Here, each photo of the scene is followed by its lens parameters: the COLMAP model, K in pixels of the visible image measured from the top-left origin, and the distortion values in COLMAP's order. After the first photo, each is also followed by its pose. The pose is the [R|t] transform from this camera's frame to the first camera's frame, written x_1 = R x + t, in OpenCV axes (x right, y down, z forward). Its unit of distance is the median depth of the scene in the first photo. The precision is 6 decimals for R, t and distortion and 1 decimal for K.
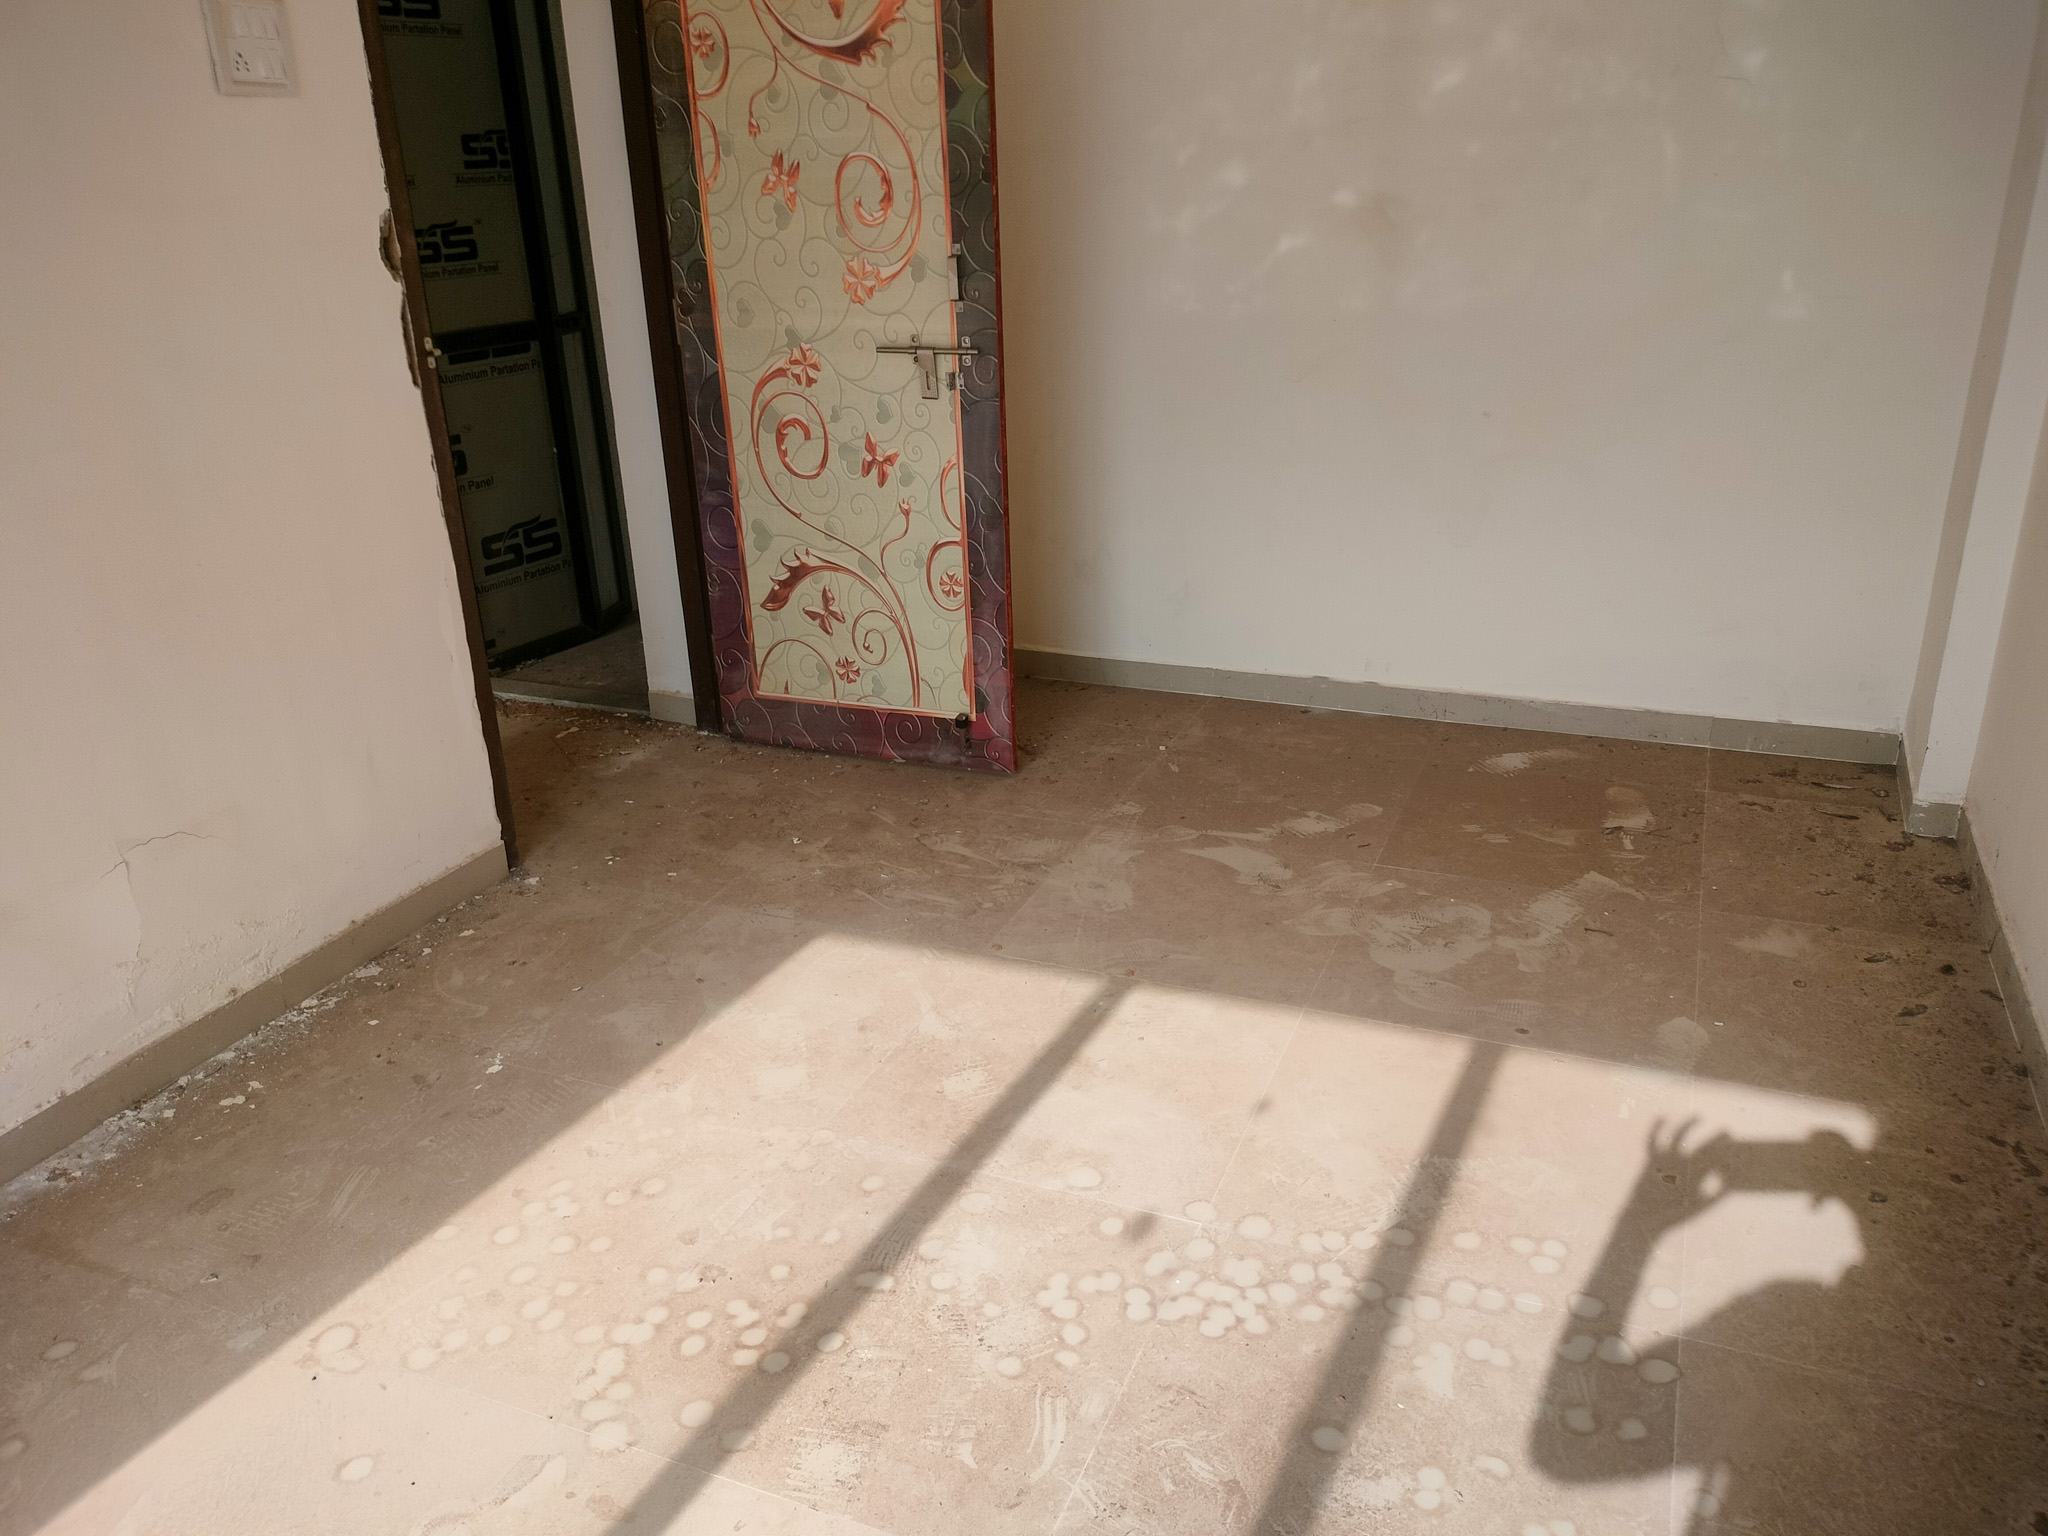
lens RADIAL K [[1538.8, 0, 990.3], [0, 1538.8, 754.2], [0, 0, 1]] dist [0.064794, -0.097107]
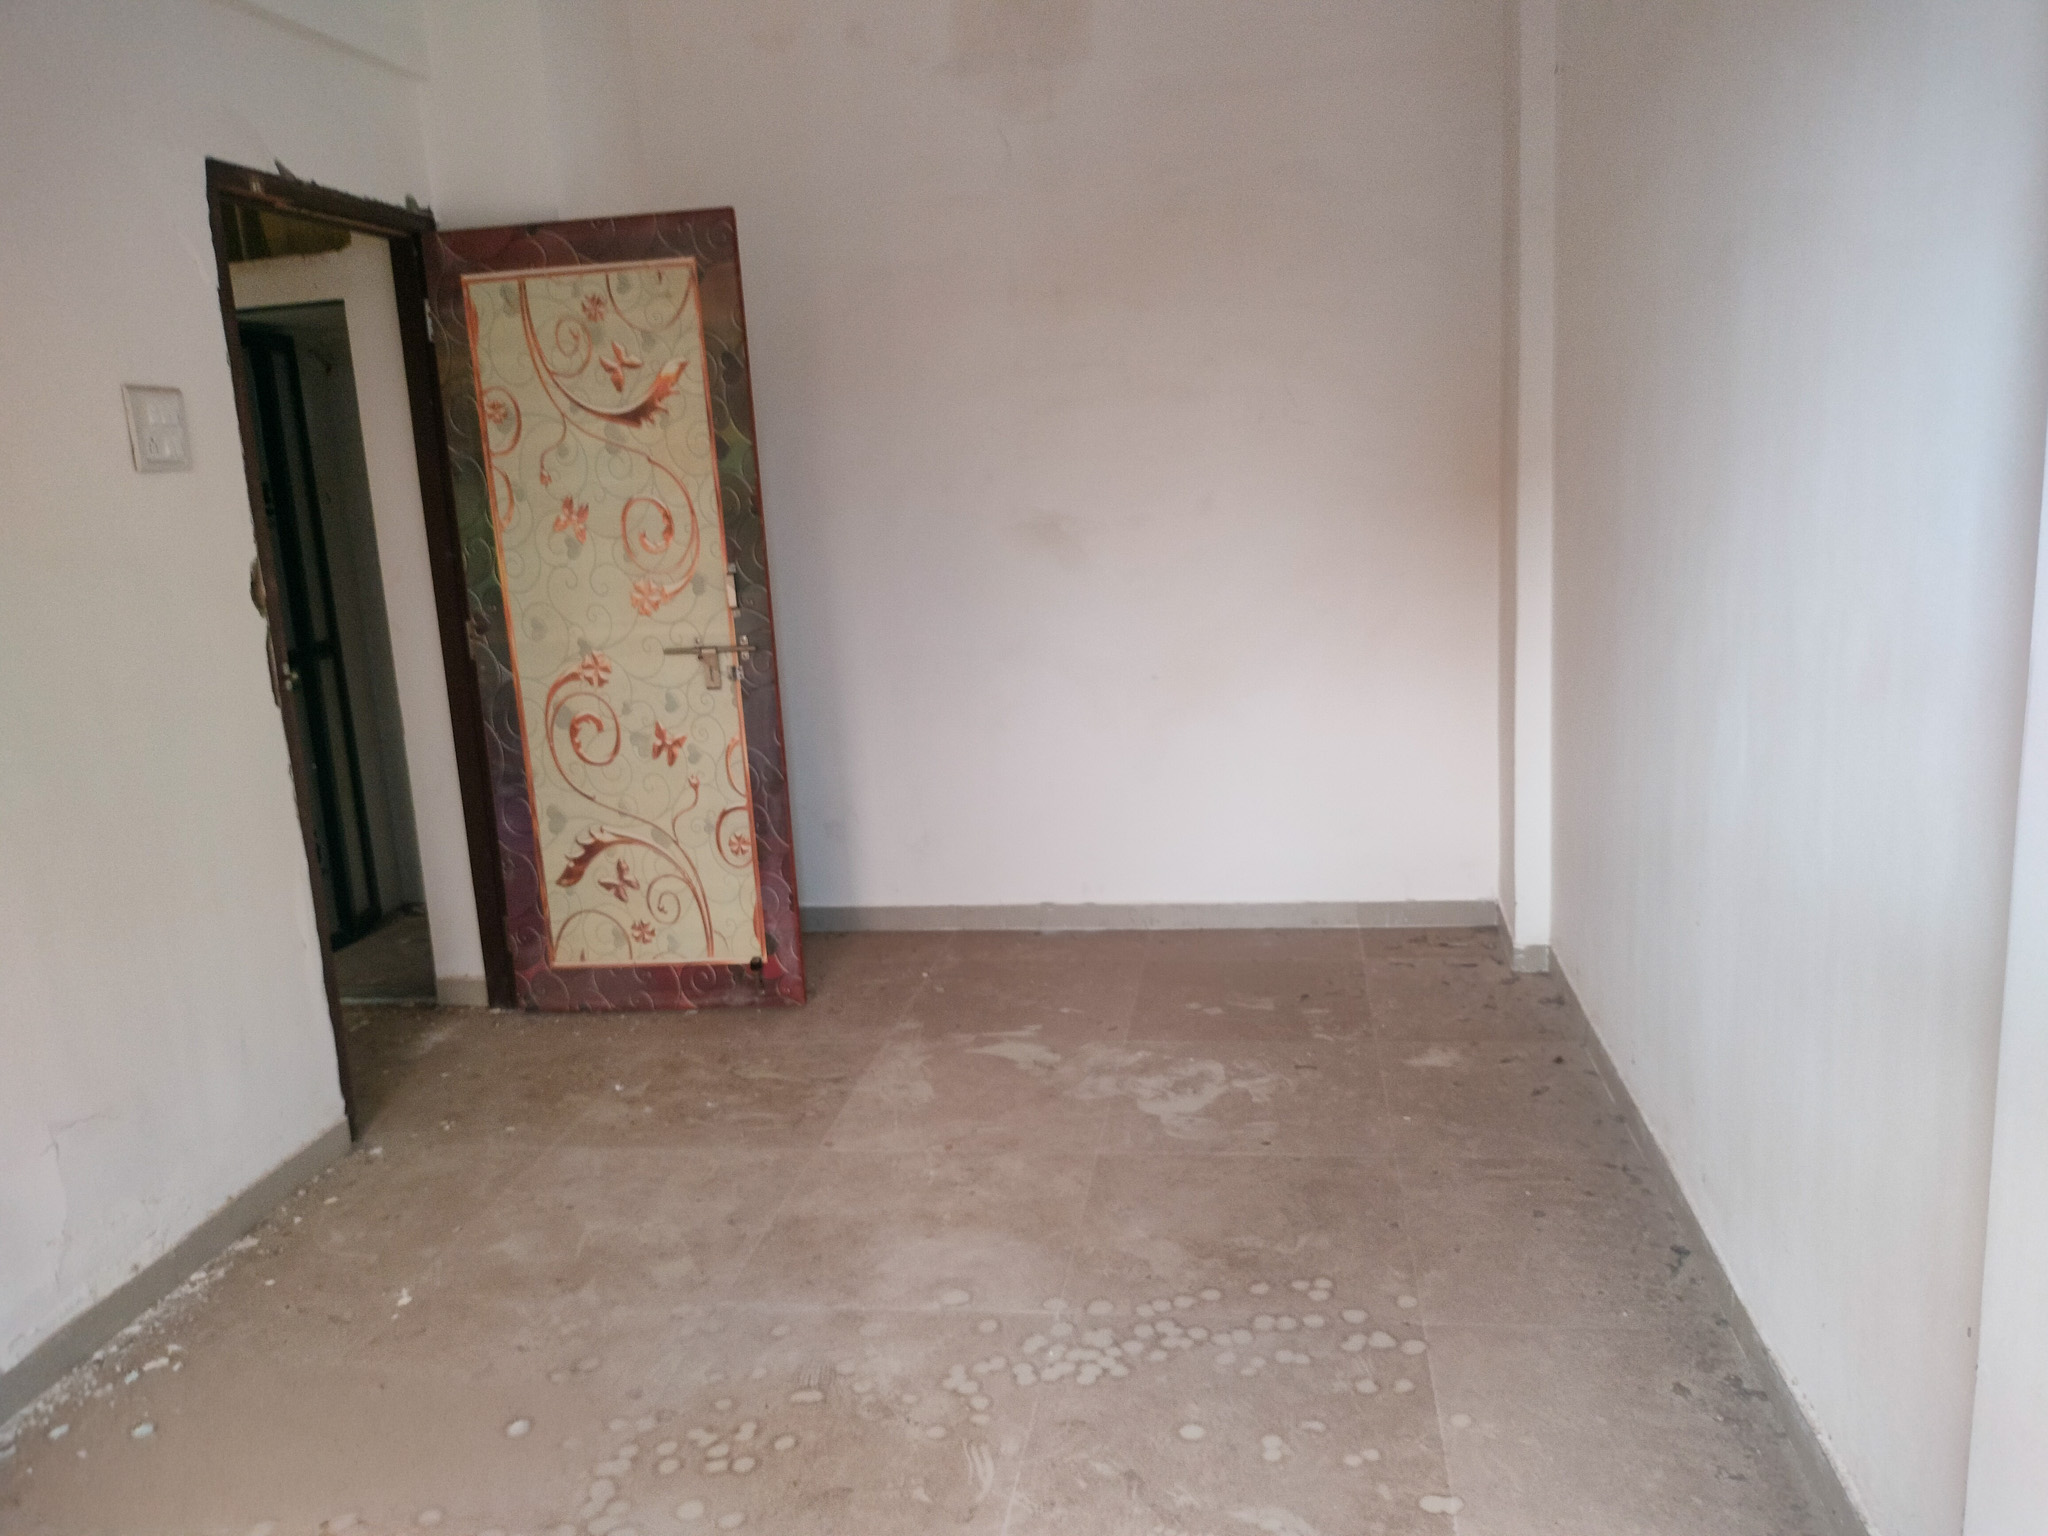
lens RADIAL K [[1559.1, 0, 990.2], [0, 1559.1, 774.9], [0, 0, 1]] dist [0.058070, -0.124707]
pose [[0.970757, -0.077075, 0.227354, -0.114857], [0.115401, 0.980280, -0.160415, 0.051846], [-0.210507, 0.181961, 0.960509, -0.186092]]
